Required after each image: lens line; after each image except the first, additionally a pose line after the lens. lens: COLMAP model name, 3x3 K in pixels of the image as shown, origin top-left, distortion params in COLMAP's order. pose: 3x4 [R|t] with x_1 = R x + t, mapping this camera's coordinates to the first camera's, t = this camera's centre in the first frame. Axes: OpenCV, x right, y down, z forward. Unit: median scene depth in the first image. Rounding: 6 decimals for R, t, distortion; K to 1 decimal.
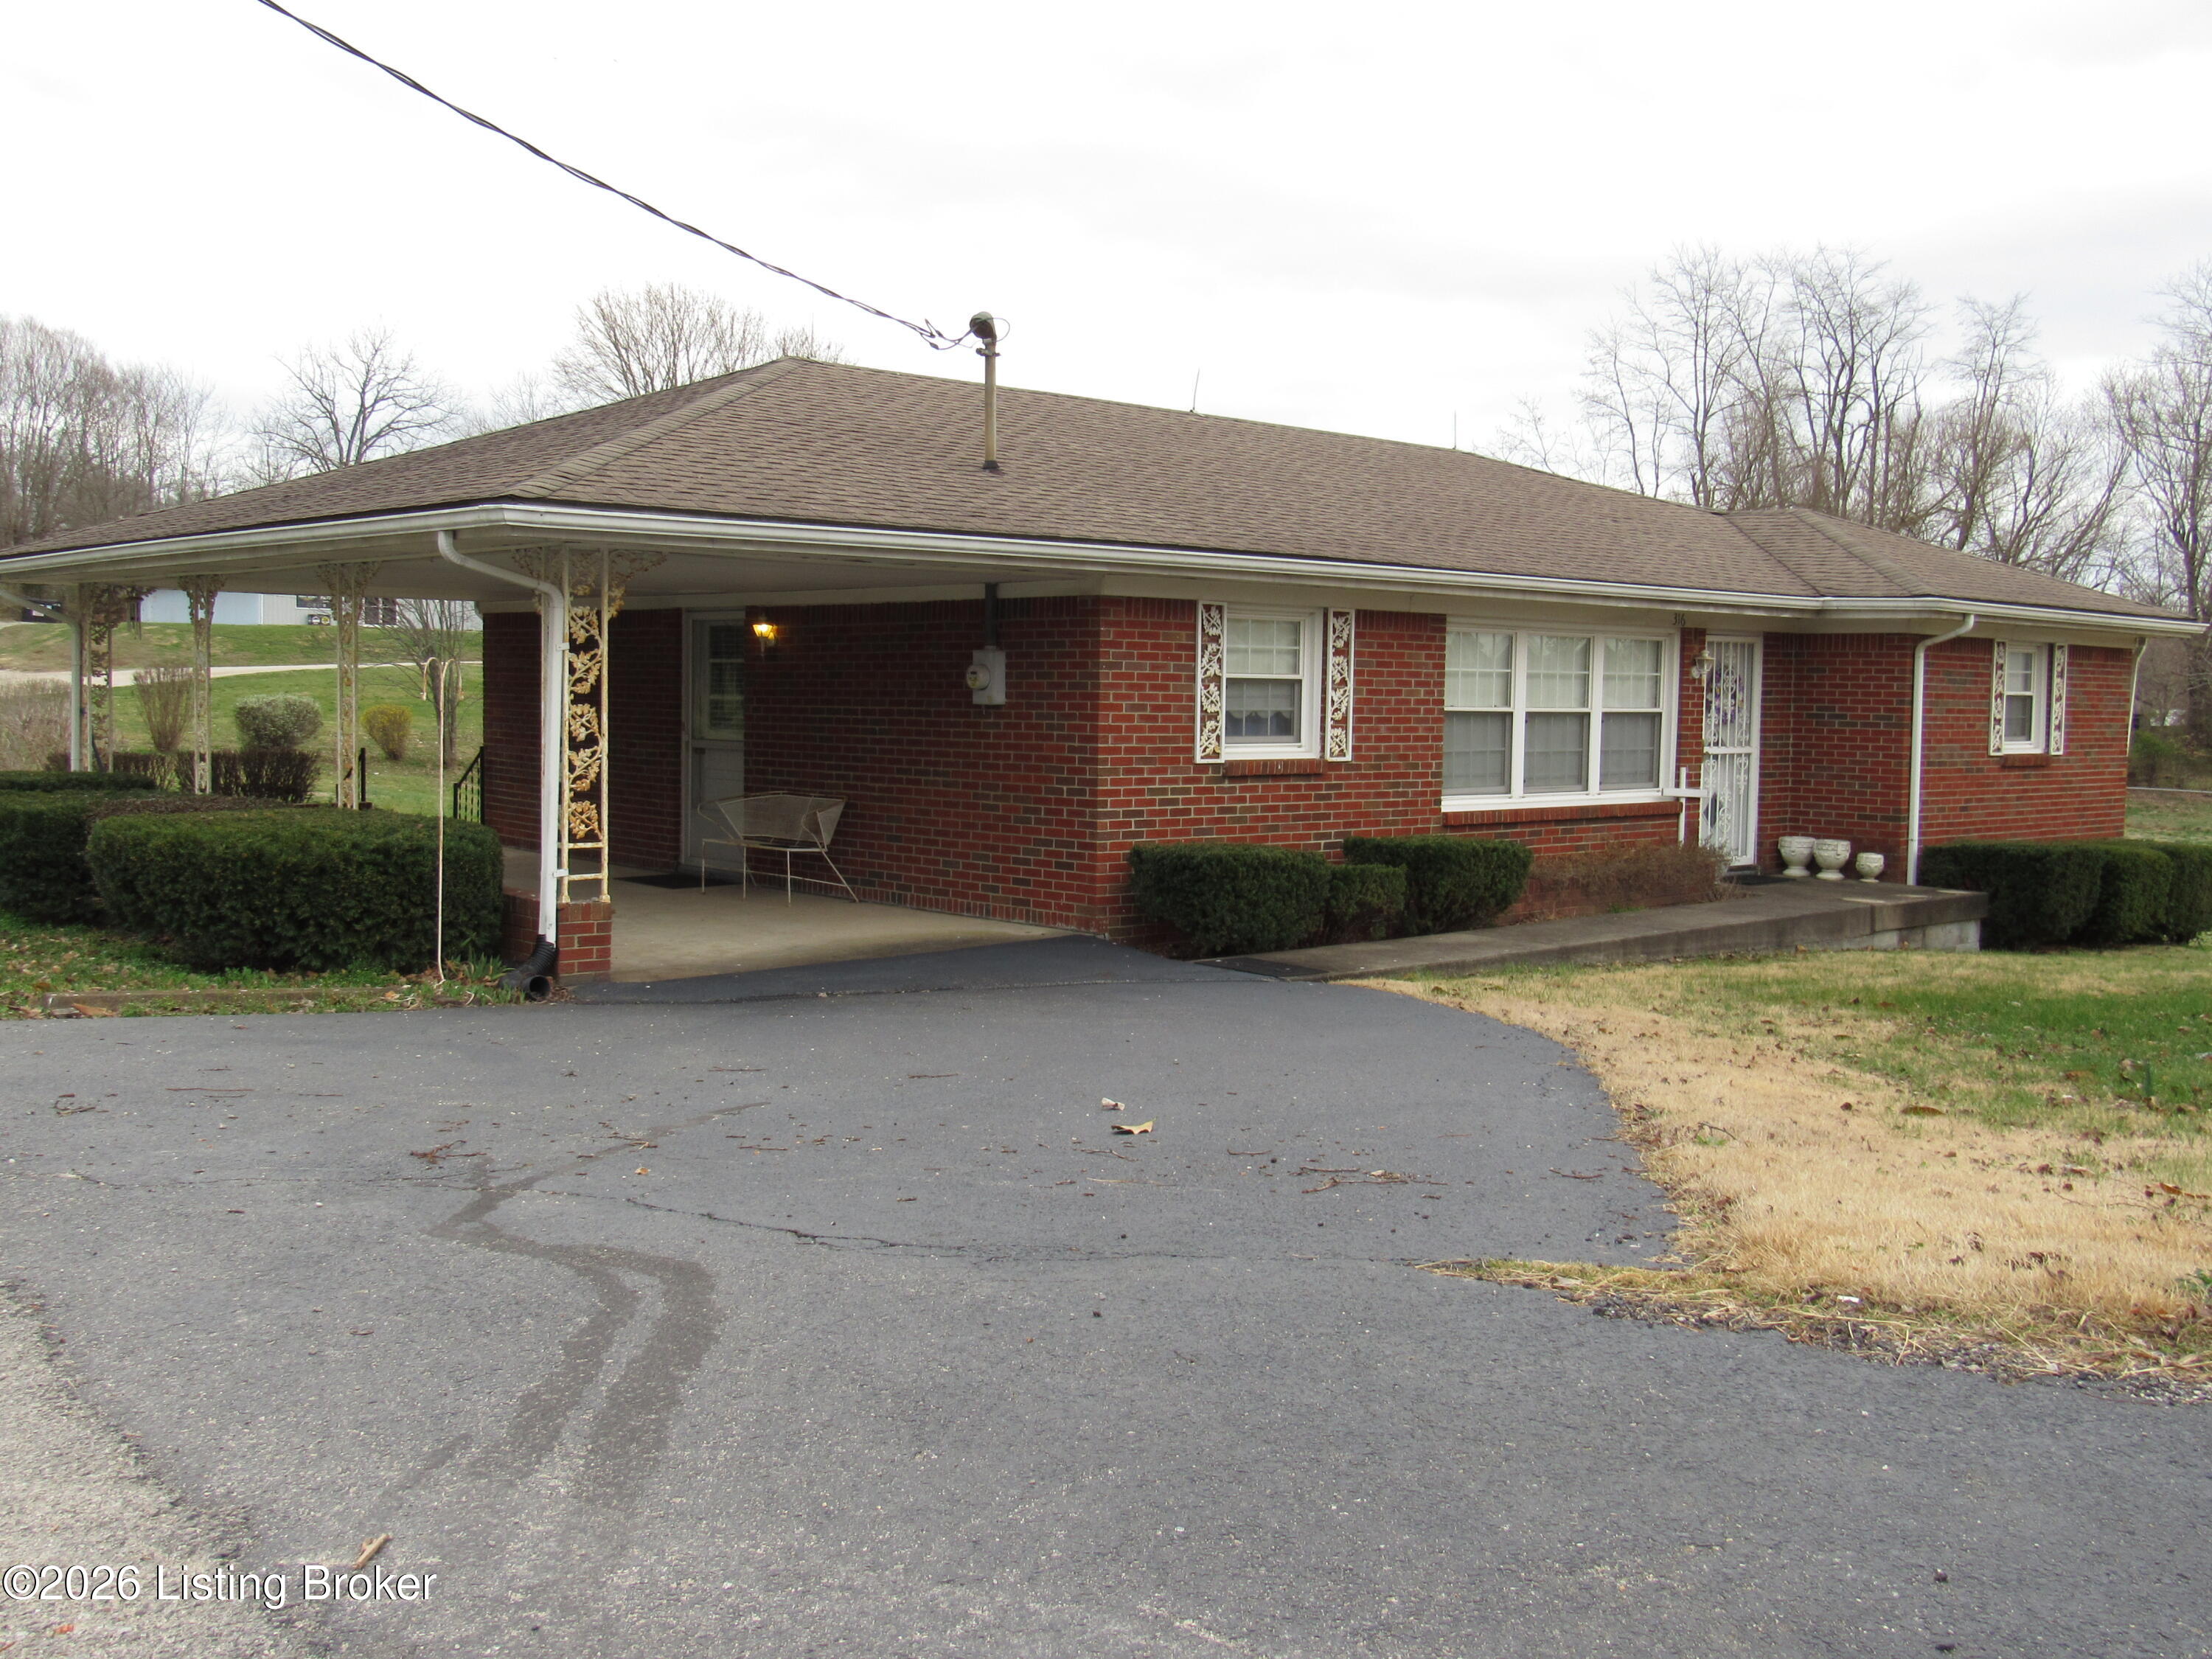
lens RADIAL K [[2161.7, 0, 1106.0], [0, 2161.7, 829.5], [0, 0, 1]] dist [-0.046717, 0.000826]
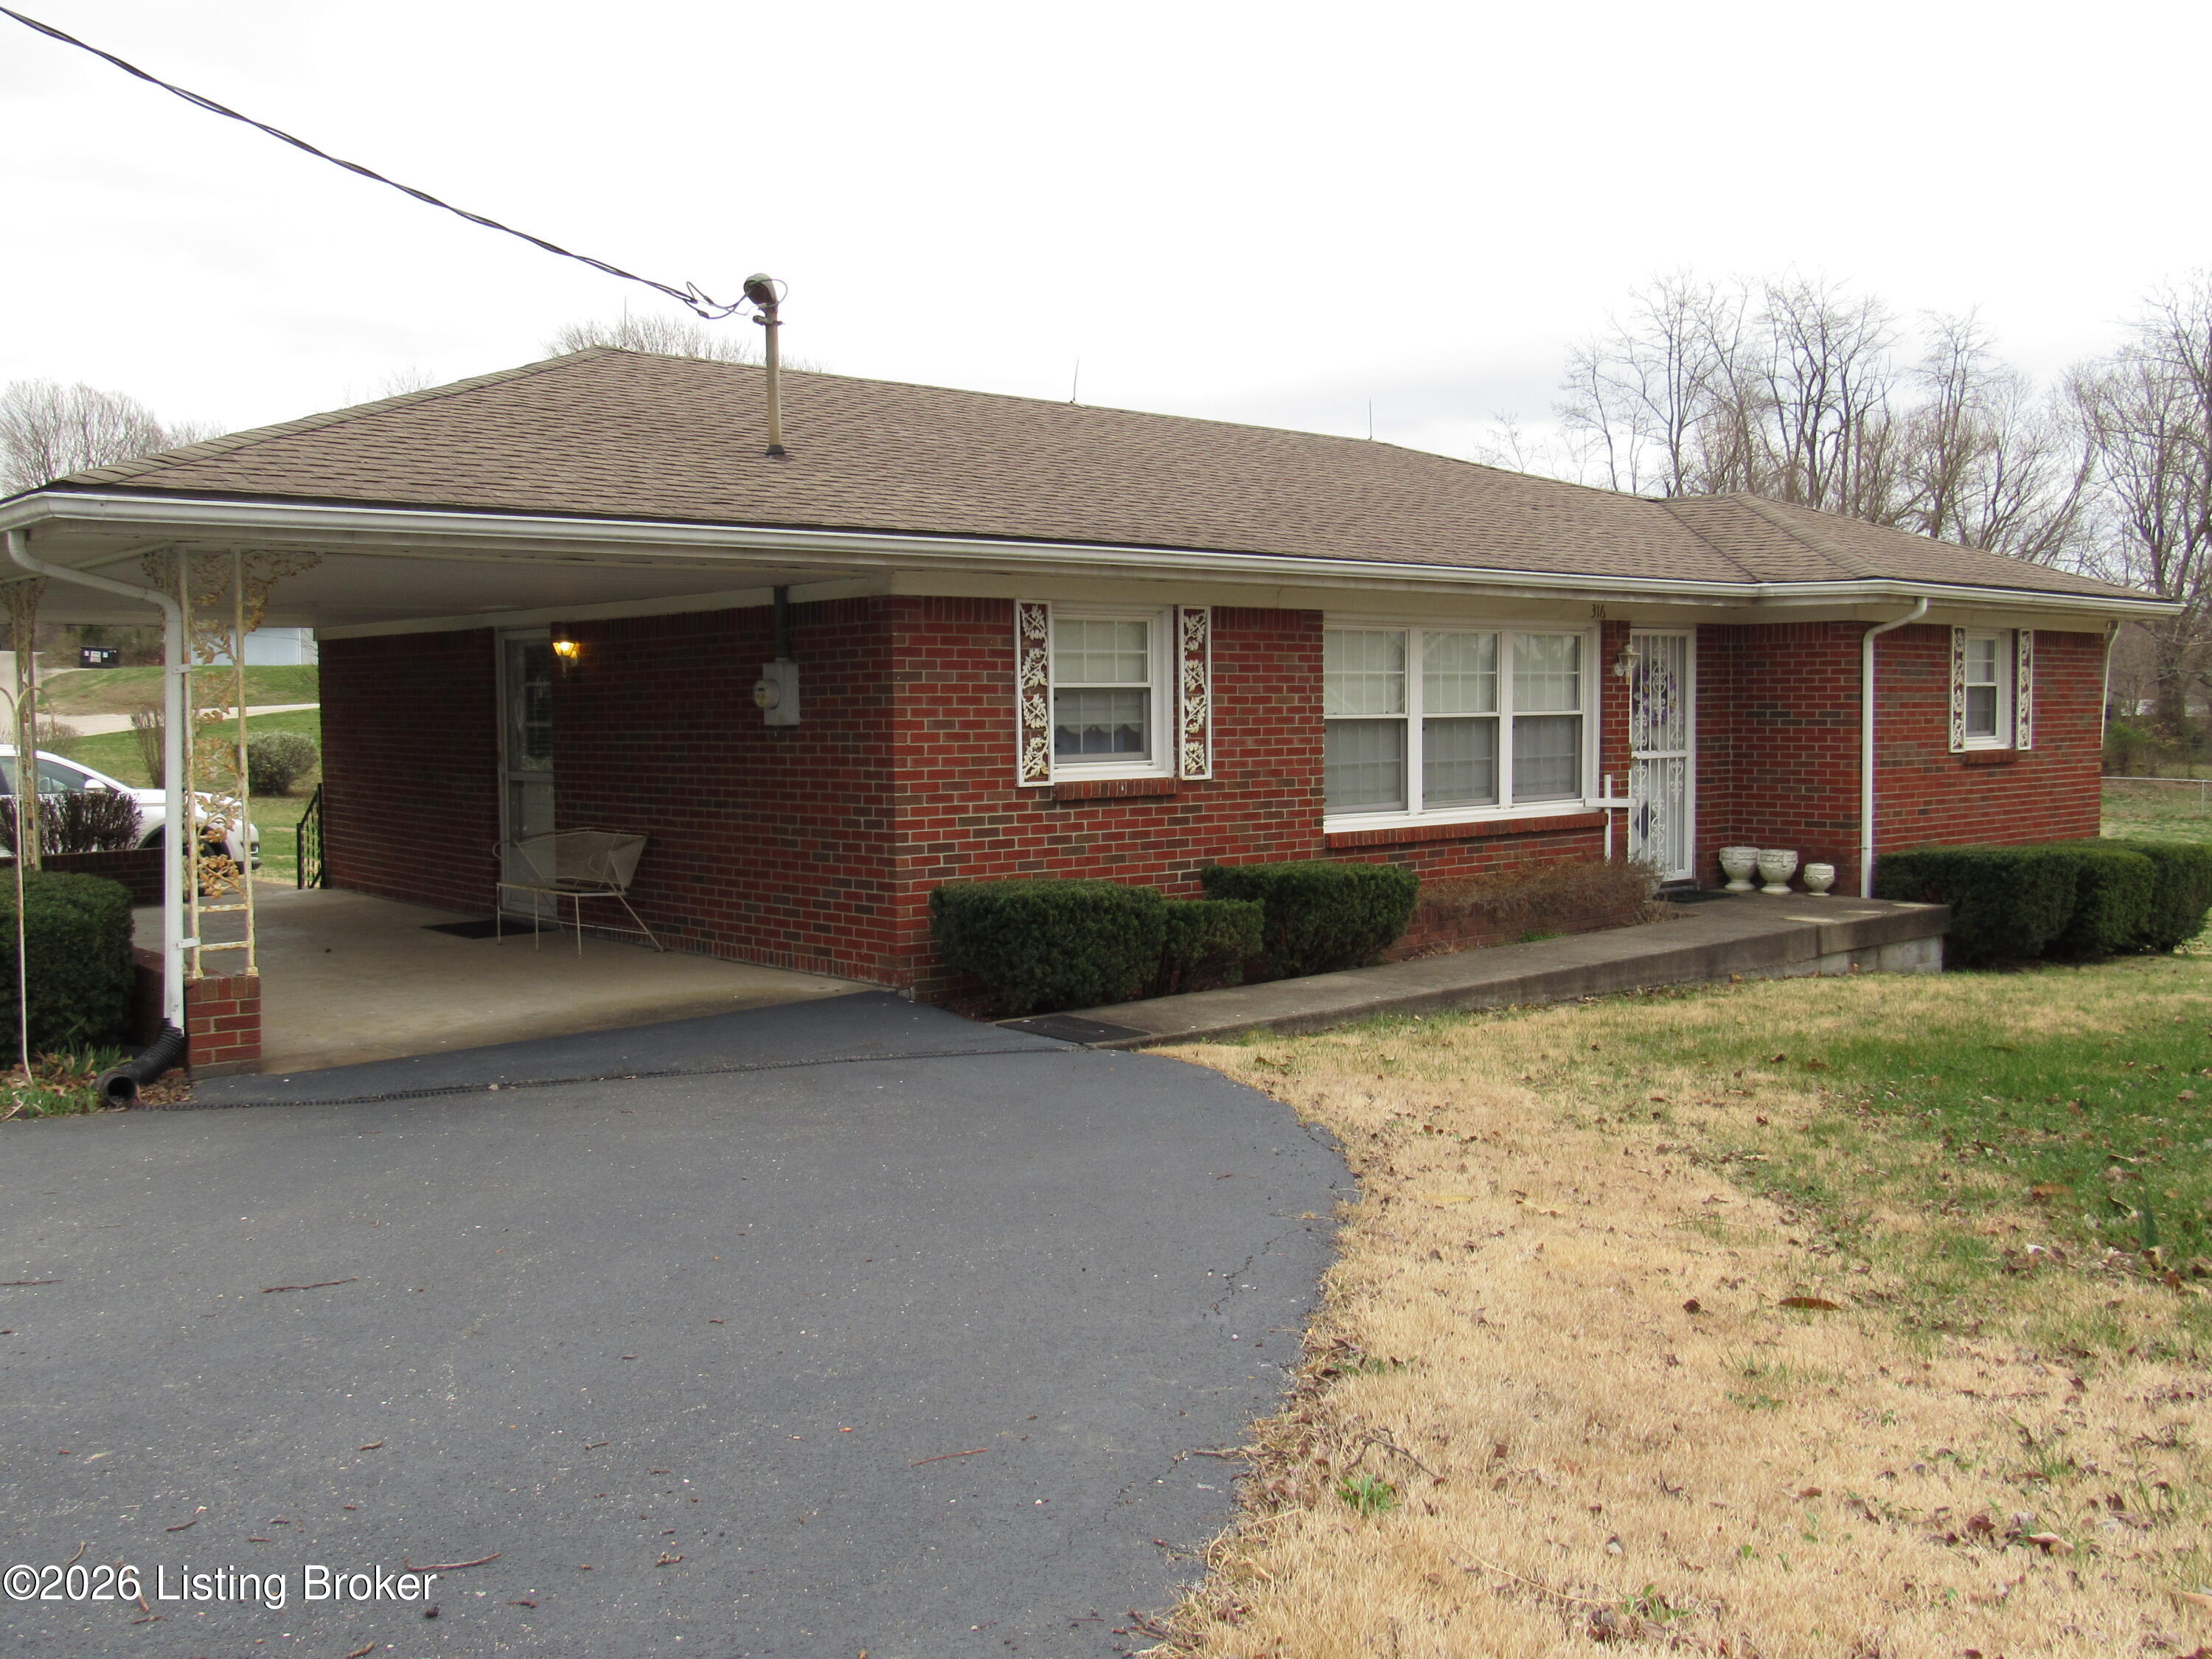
lens RADIAL K [[2022.7, 0, 1106.0], [0, 2022.7, 829.5], [0, 0, 1]] dist [-0.045447, 0.007781]
pose [[0.999581, -0.024013, -0.016171, 0.078872], [0.023947, 0.999704, -0.004278, -0.008224], [0.016269, 0.003889, 0.999860, 0.167550]]
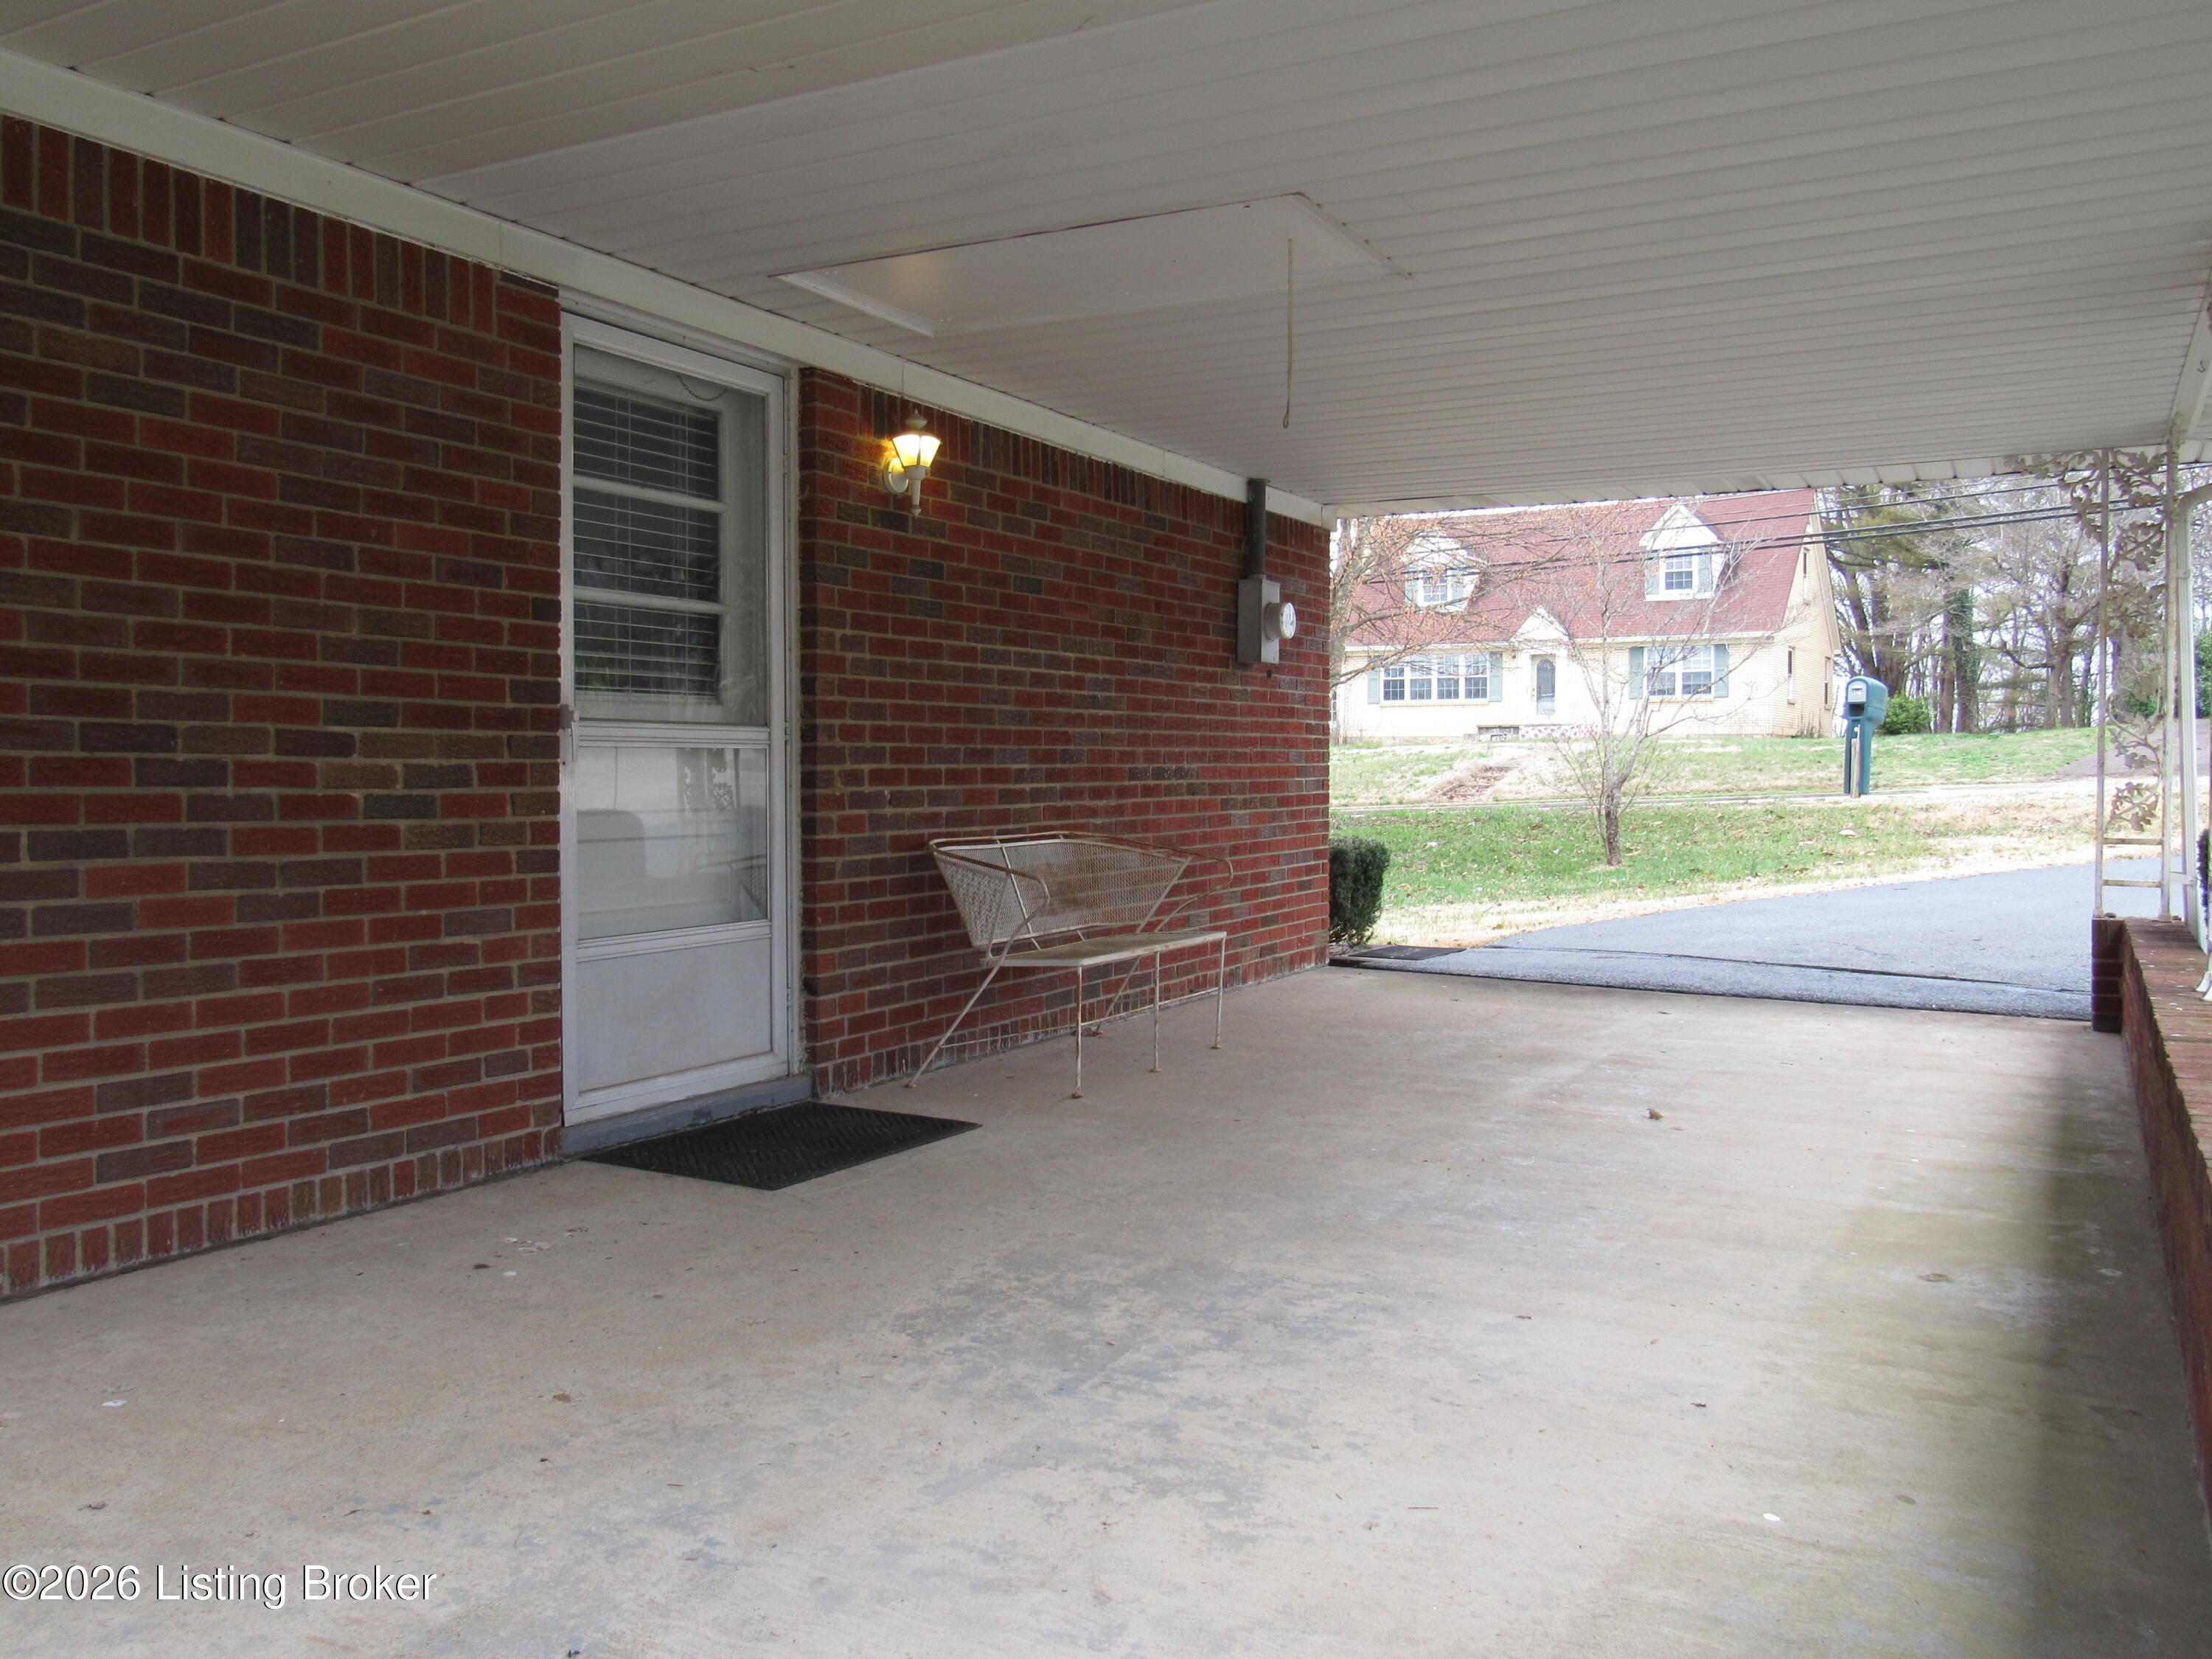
lens RADIAL K [[1840.2, 0, 1106.0], [0, 1840.2, 829.5], [0, 0, 1]] dist [-0.026861, -0.004772]
pose [[-0.336784, -0.049493, 0.940280, -0.509725], [0.053795, 0.995975, 0.071692, -0.044514], [-0.940044, 0.074727, -0.332766, 1.101013]]
